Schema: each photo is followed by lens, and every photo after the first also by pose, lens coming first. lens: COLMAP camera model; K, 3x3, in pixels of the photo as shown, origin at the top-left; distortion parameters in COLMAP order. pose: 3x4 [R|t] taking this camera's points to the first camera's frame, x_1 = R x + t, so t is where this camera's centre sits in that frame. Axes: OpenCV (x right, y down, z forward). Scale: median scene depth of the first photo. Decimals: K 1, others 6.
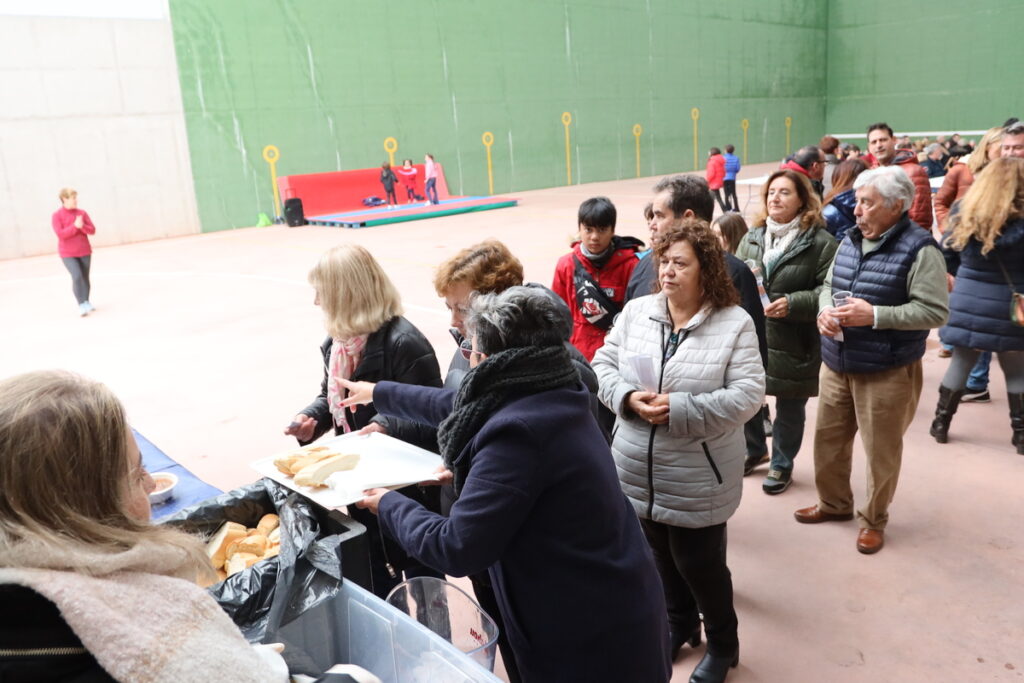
lens RADIAL K [[804.0, 0, 511.7], [0, 804.0, 339.7], [0, 0, 1]] dist [-0.082092, 0.044006]
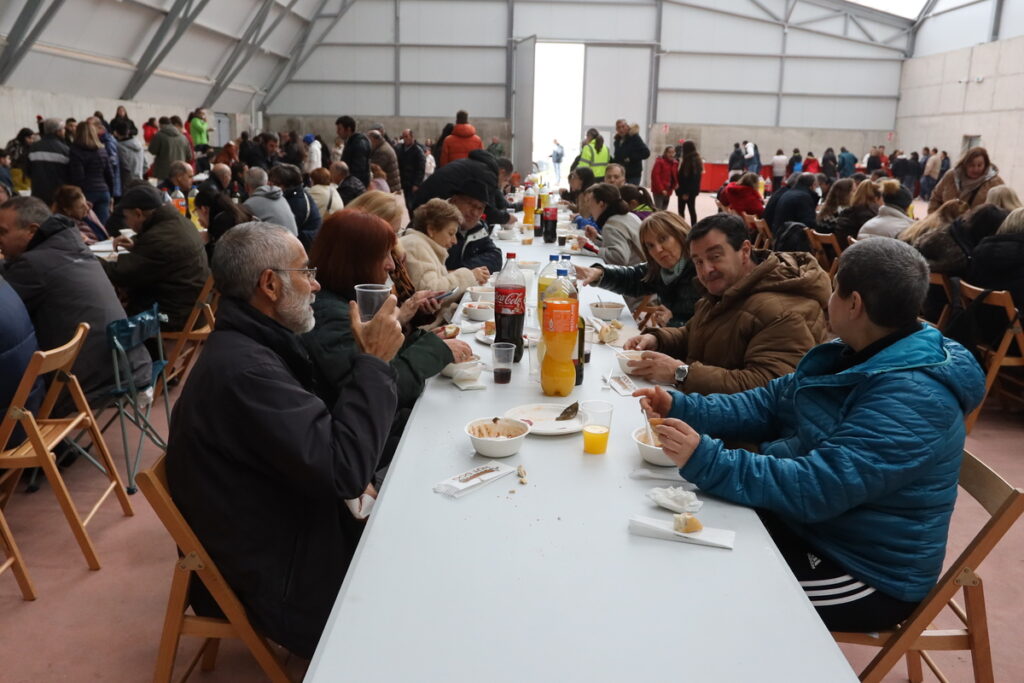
lens RADIAL K [[804.0, 0, 503.4], [0, 804.0, 346.1], [0, 0, 1]] dist [-0.082092, 0.044006]
pose [[-0.677145, 0.218647, -0.702615, 0.882427], [-0.170717, 0.882104, 0.439031, -0.307196], [0.715772, 0.417236, -0.559986, 1.092972]]
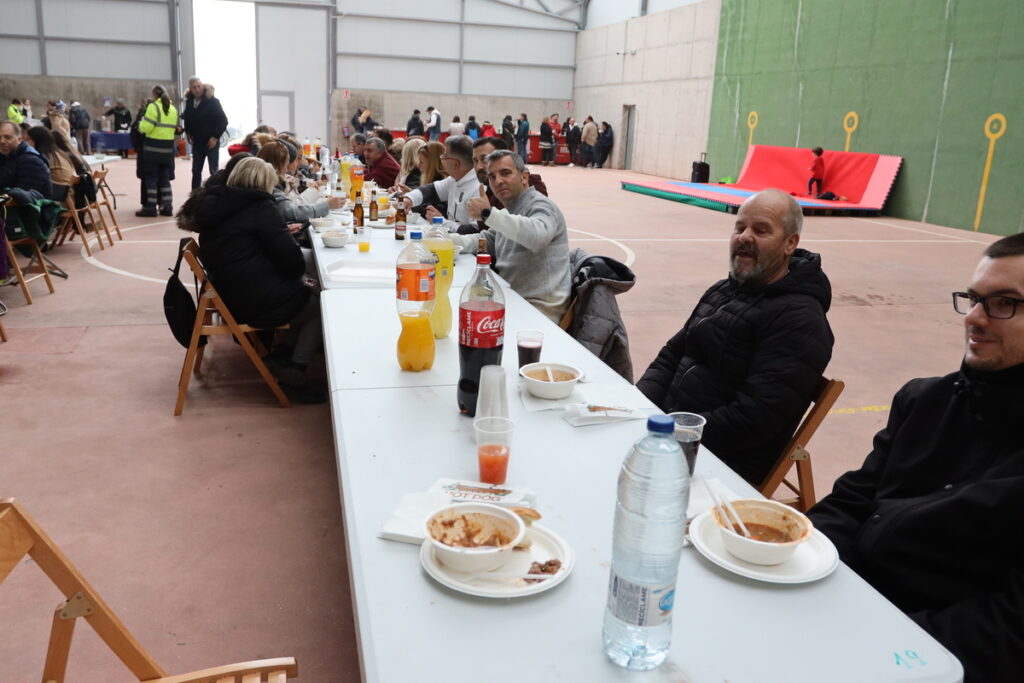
lens RADIAL K [[804.0, 0, 509.0], [0, 804.0, 345.3], [0, 0, 1]] dist [-0.082092, 0.044006]
pose [[-0.441914, 0.274146, -0.854141, 0.768116], [-0.245646, 0.878782, 0.409146, -0.326586], [0.862769, 0.390624, -0.321003, 1.203346]]
